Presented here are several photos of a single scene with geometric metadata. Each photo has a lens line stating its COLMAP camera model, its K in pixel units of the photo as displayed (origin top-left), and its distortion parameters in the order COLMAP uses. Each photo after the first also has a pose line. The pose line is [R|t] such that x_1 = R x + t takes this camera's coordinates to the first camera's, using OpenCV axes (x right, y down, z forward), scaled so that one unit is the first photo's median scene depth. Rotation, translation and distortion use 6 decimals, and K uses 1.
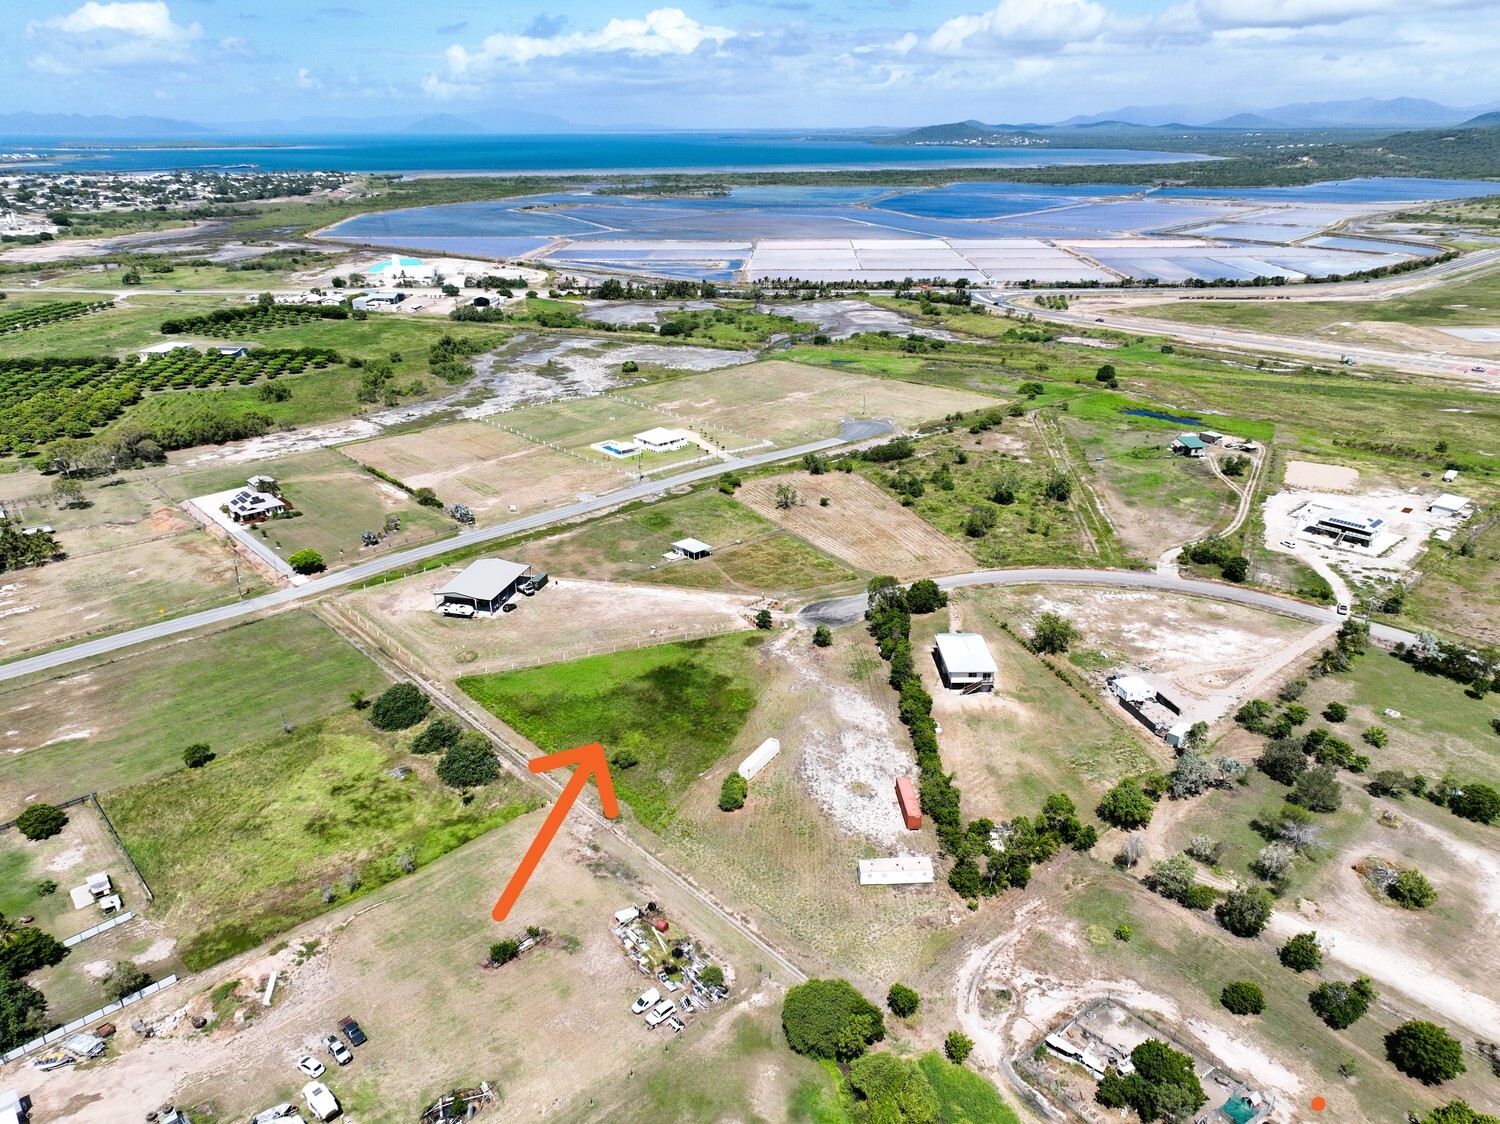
lens RADIAL K [[1053.0, 0, 750.0], [0, 1053.0, 562.0], [0, 0, 1]] dist [0.003857, 0.014440]
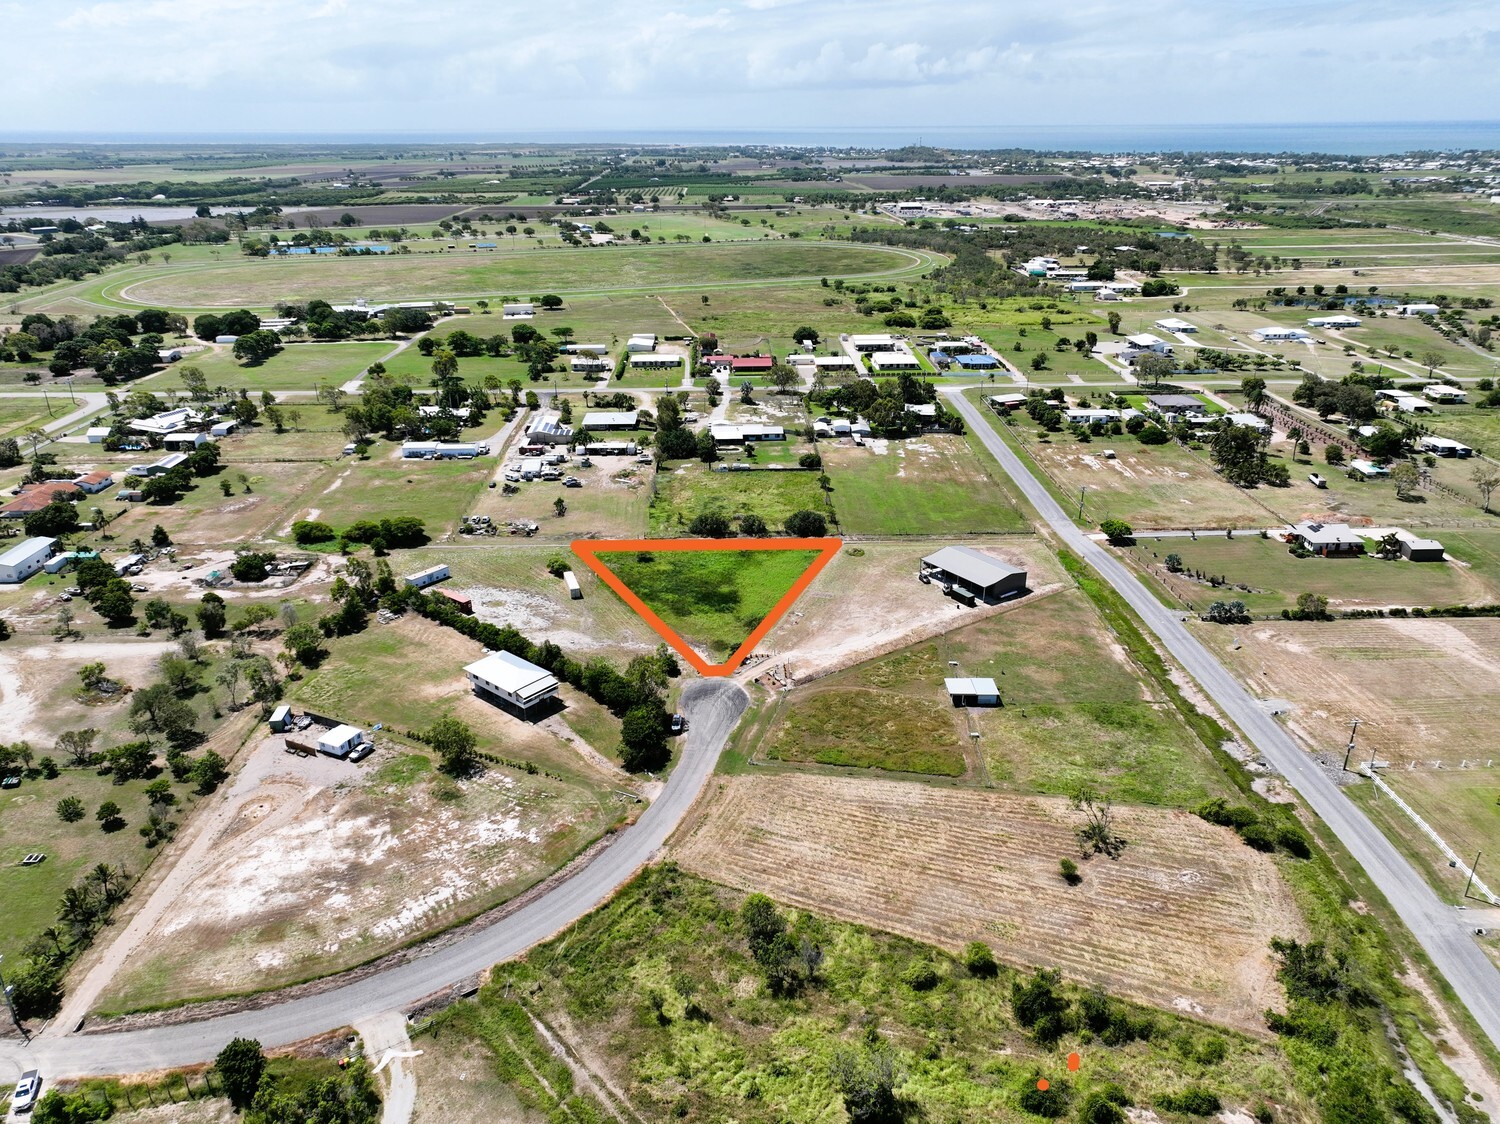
lens RADIAL K [[1053.0, 0, 750.0], [0, 1053.0, 562.0], [0, 0, 1]] dist [0.003857, 0.014440]
pose [[-0.653530, 0.303411, -0.693426, 0.475503], [-0.280957, 0.753443, 0.594464, -0.426101], [0.702824, 0.583323, -0.407152, 1.012823]]
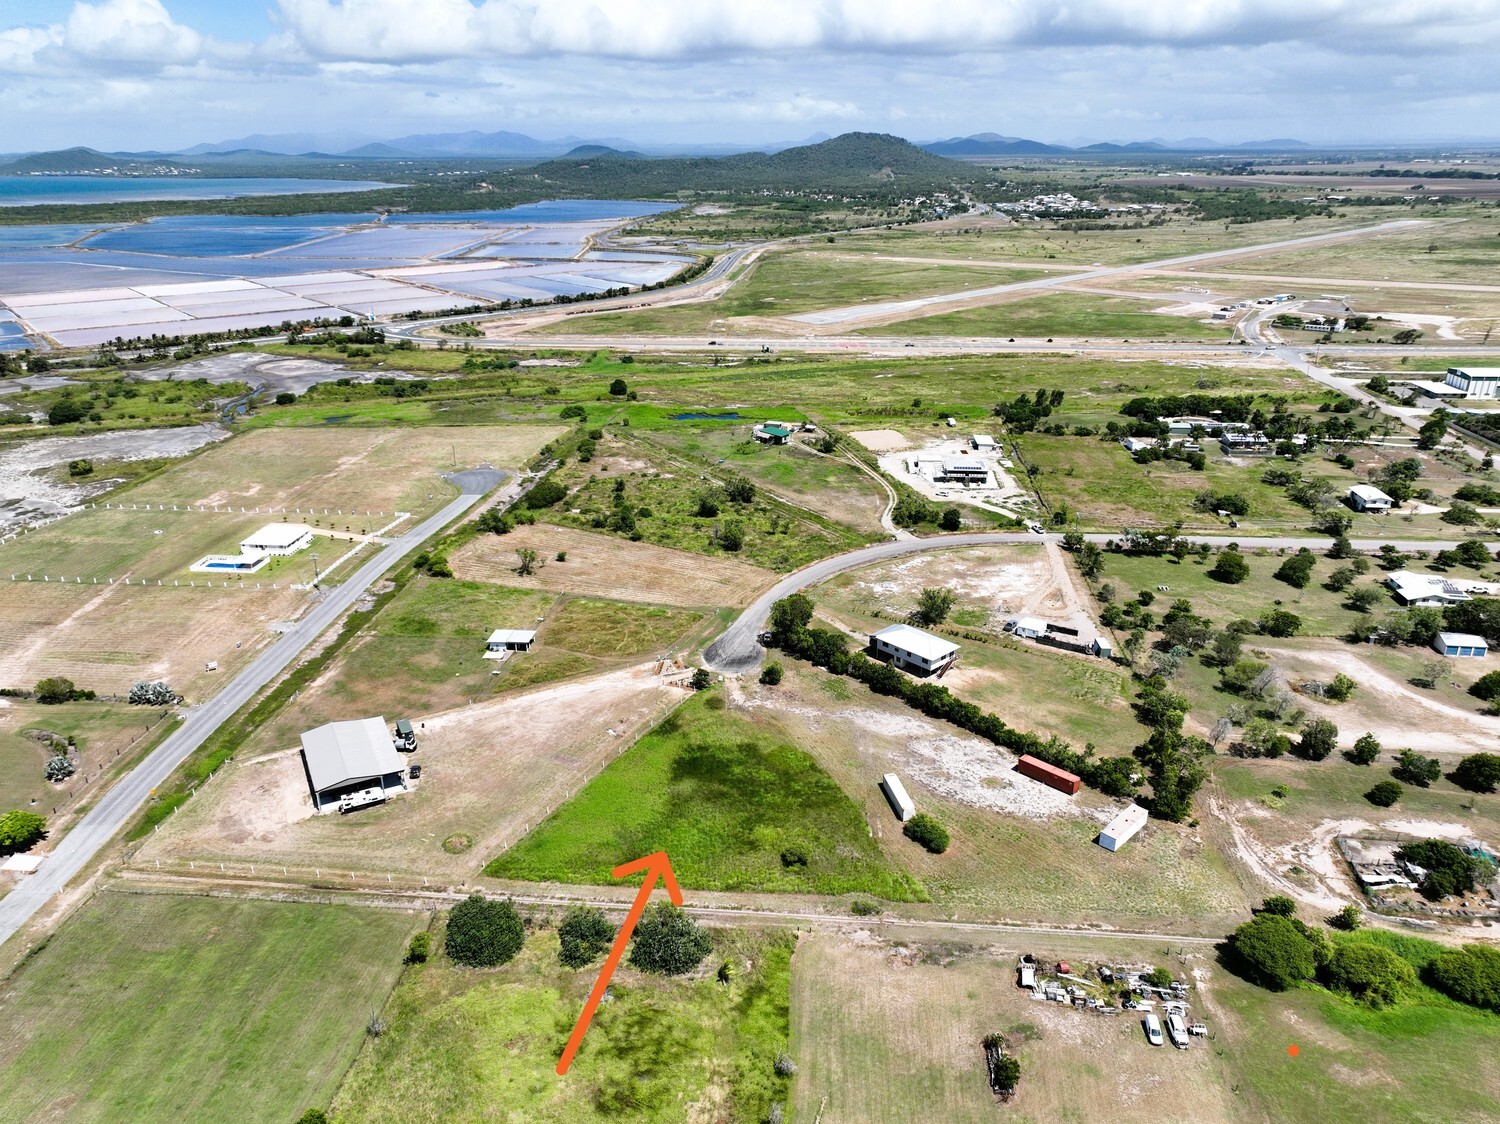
lens RADIAL K [[1053.0, 0, 750.0], [0, 1053.0, 562.0], [0, 0, 1]] dist [0.003857, 0.014440]
pose [[0.742959, -0.244415, 0.623116, -0.382973], [0.259032, 0.963398, 0.069038, -0.073752], [-0.617183, 0.110115, 0.779077, 0.180551]]
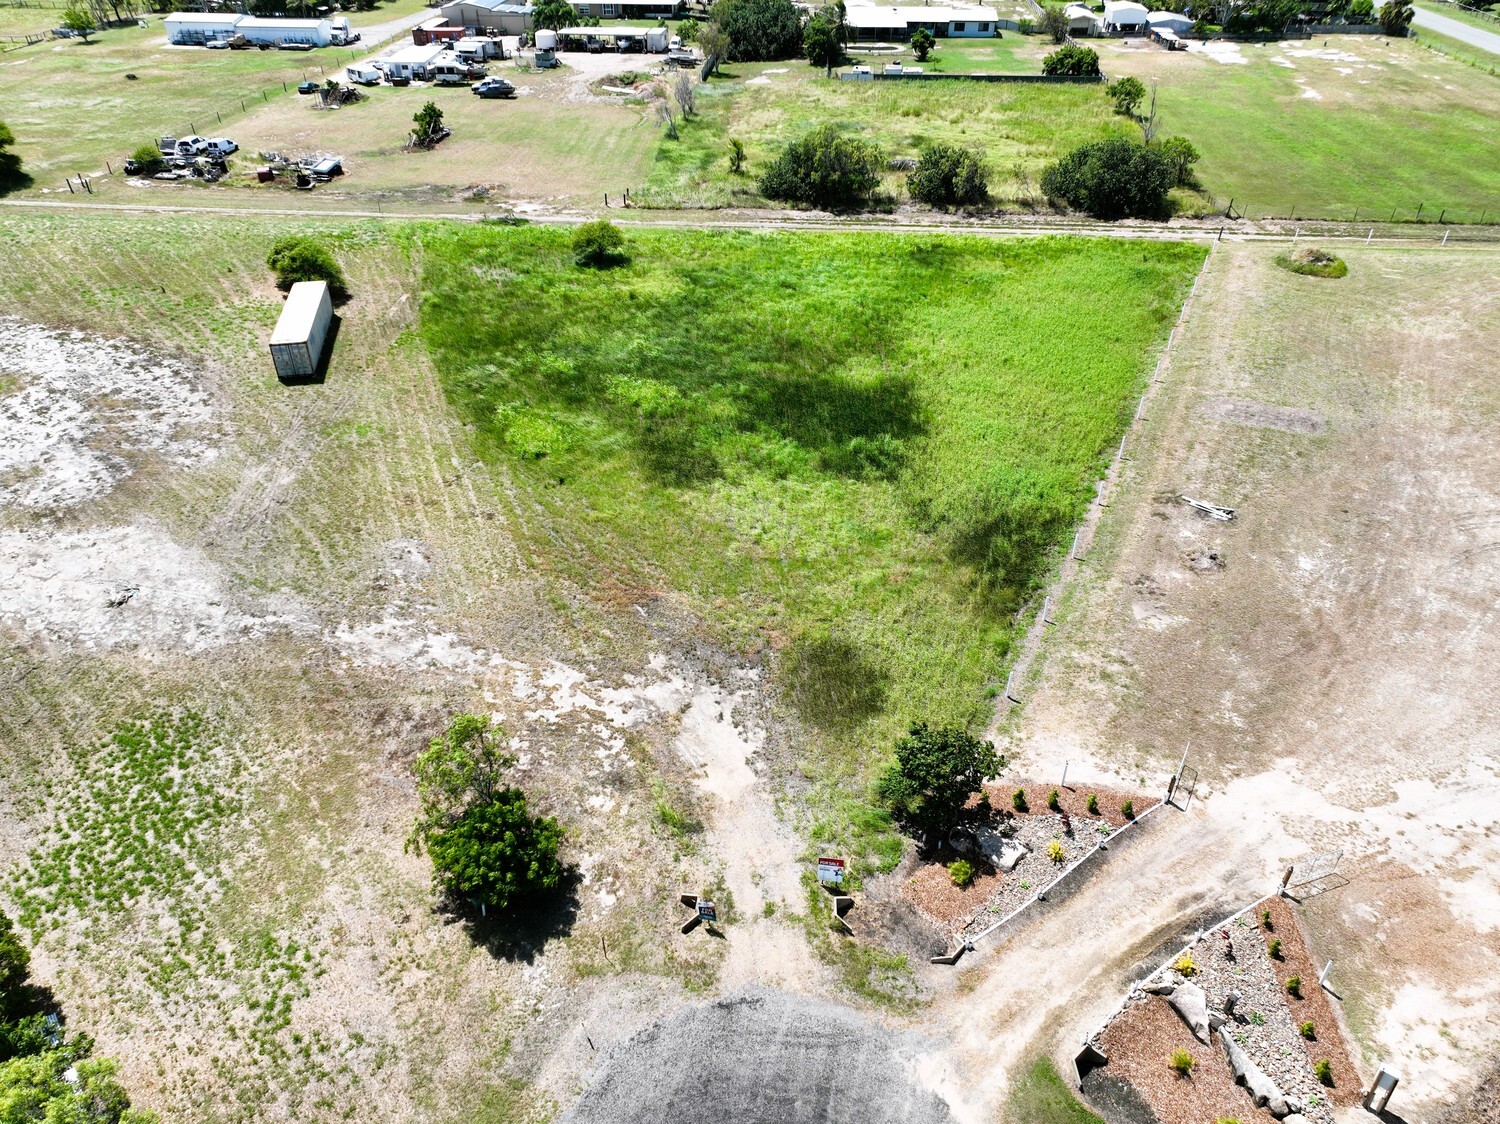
lens RADIAL K [[1053.0, 0, 750.0], [0, 1053.0, 562.0], [0, 0, 1]] dist [0.003857, 0.014440]
pose [[-0.734339, 0.396039, -0.551270, 0.077949], [-0.253207, 0.593697, 0.763813, -0.053647], [0.629787, 0.700483, -0.335695, 0.763055]]
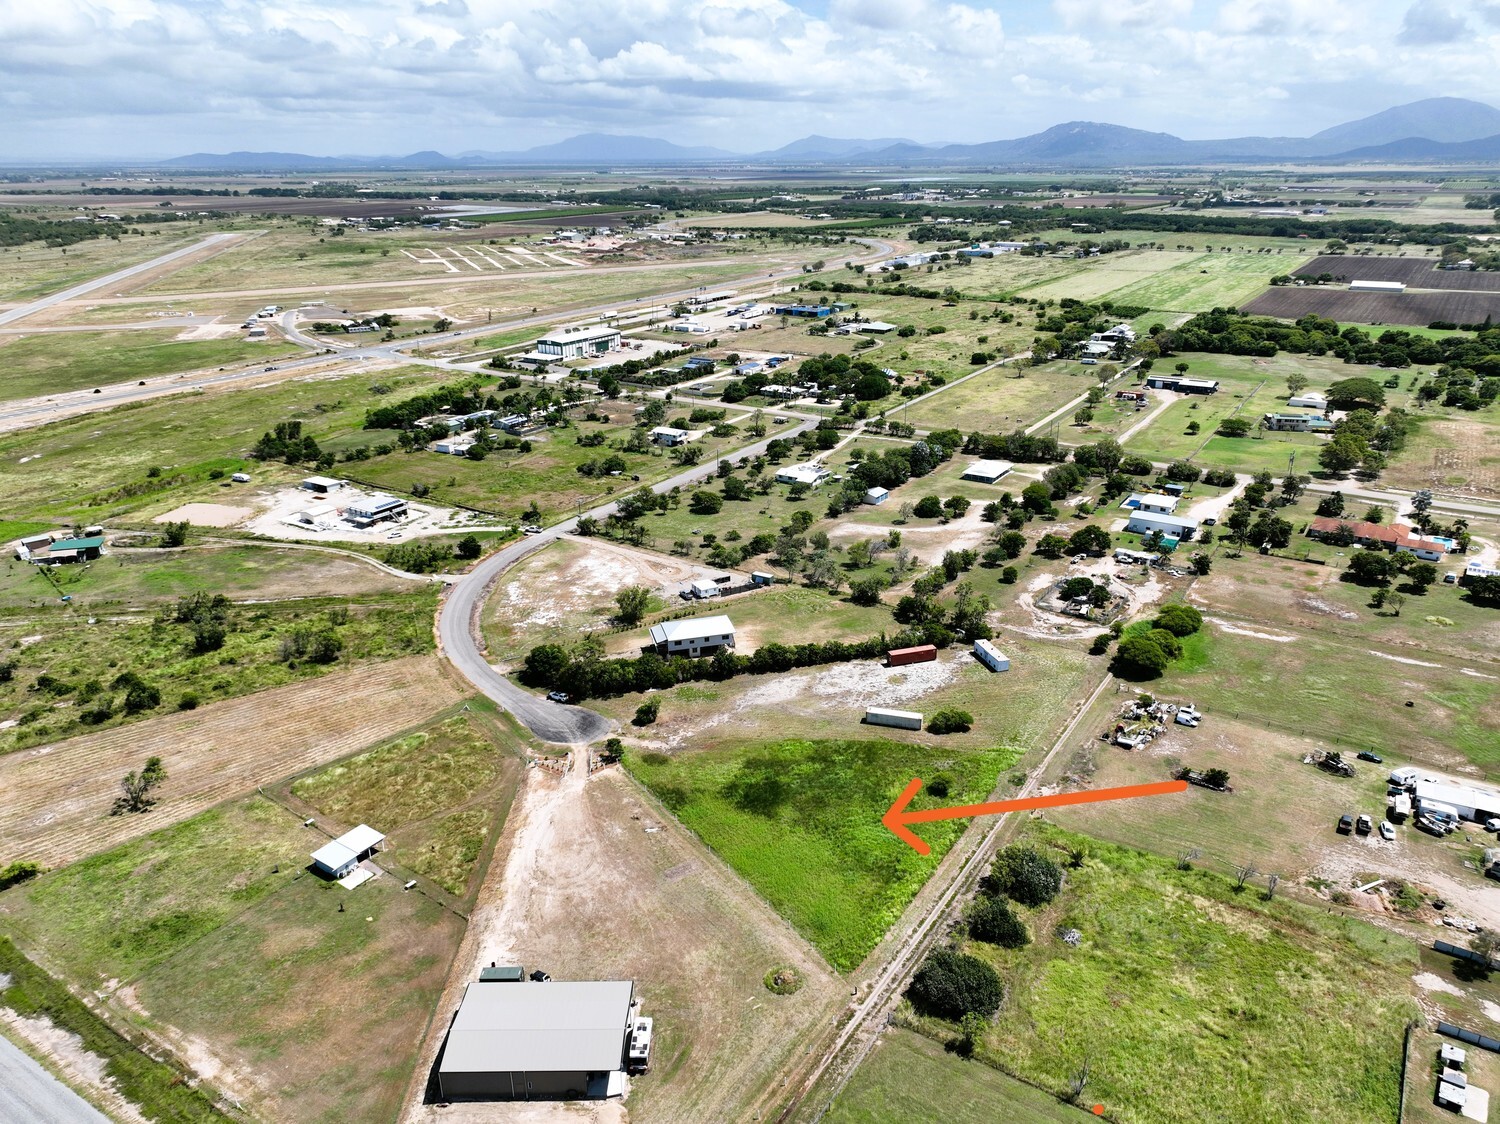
lens RADIAL K [[1053.0, 0, 750.0], [0, 1053.0, 562.0], [0, 0, 1]] dist [0.003857, 0.014440]
pose [[-0.243051, -0.343293, 0.907236, -0.539801], [0.384108, 0.824769, 0.414991, -0.279676], [-0.890723, 0.449340, -0.068599, 0.675659]]
